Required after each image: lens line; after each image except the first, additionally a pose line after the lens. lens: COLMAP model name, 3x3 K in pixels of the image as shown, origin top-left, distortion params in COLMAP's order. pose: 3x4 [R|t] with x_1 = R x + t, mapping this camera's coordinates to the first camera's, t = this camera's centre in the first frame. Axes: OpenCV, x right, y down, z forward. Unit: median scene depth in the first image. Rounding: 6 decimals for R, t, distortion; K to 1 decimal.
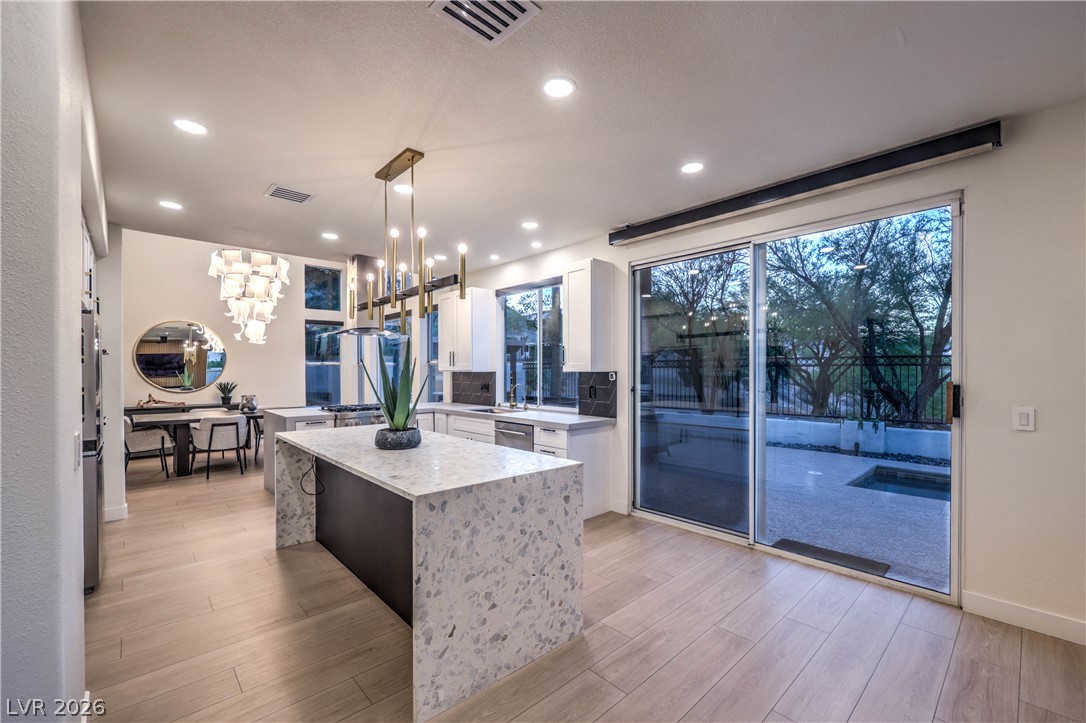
lens RADIAL K [[442.8, 0, 561.2], [0, 442.8, 373.1], [0, 0, 1]] dist [-0.003951, 0.000075]
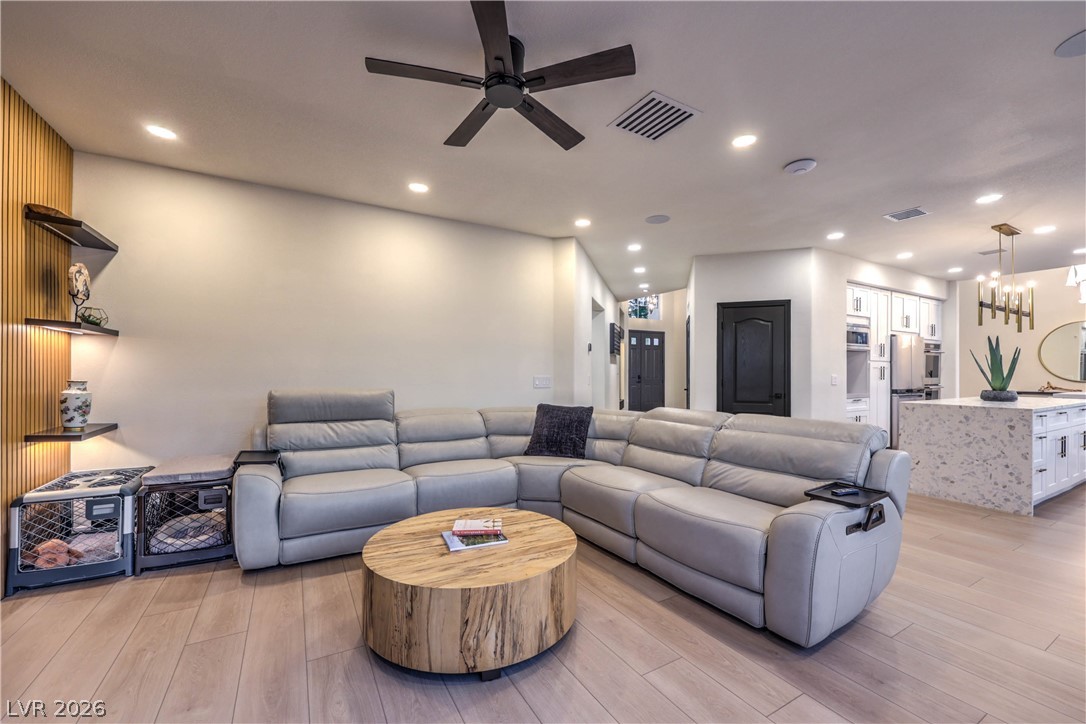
lens RADIAL K [[442.8, 0, 543.8], [0, 442.8, 371.7], [0, 0, 1]] dist [-0.003951, 0.000075]
pose [[-0.241720, -0.003806, -0.970339, 0.871190], [-0.002687, 0.999991, -0.003252, 0.034378], [0.970342, 0.001821, -0.241728, -0.135051]]
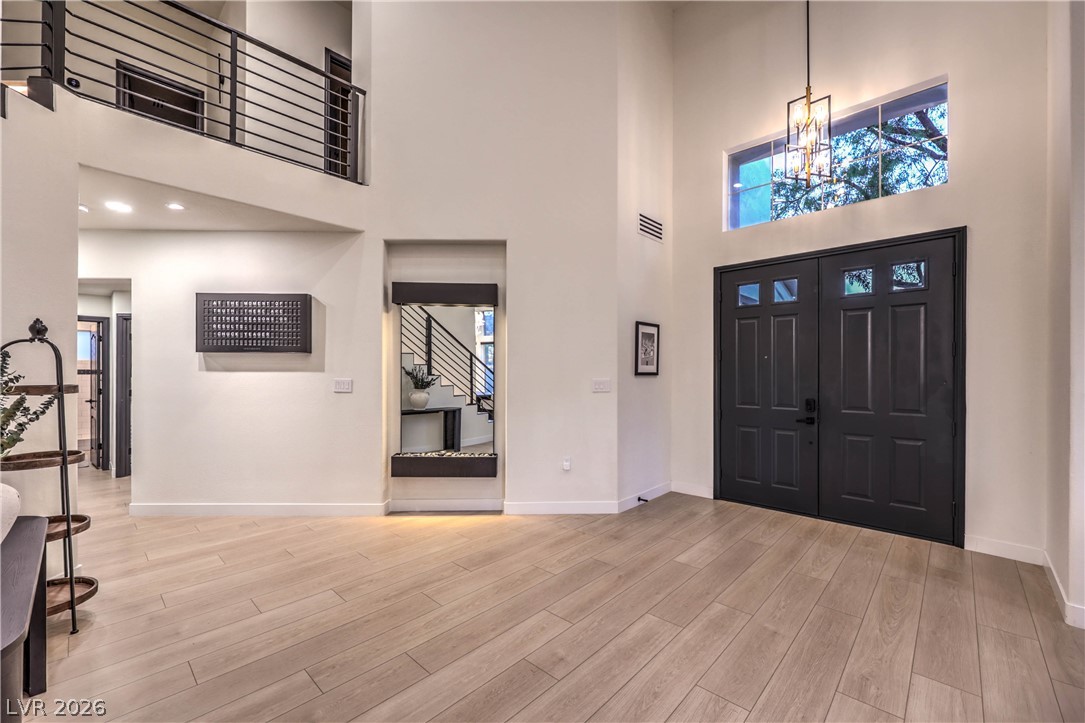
lens RADIAL K [[442.4, 0, 546.9], [0, 442.4, 370.7], [0, 0, 1]] dist [-0.003951, 0.000075]
pose [[-0.998488, -0.002526, -0.054915, -1.216147], [-0.002543, 0.999997, 0.000250, -0.005305], [0.054915, 0.000389, -0.998491, 0.528126]]
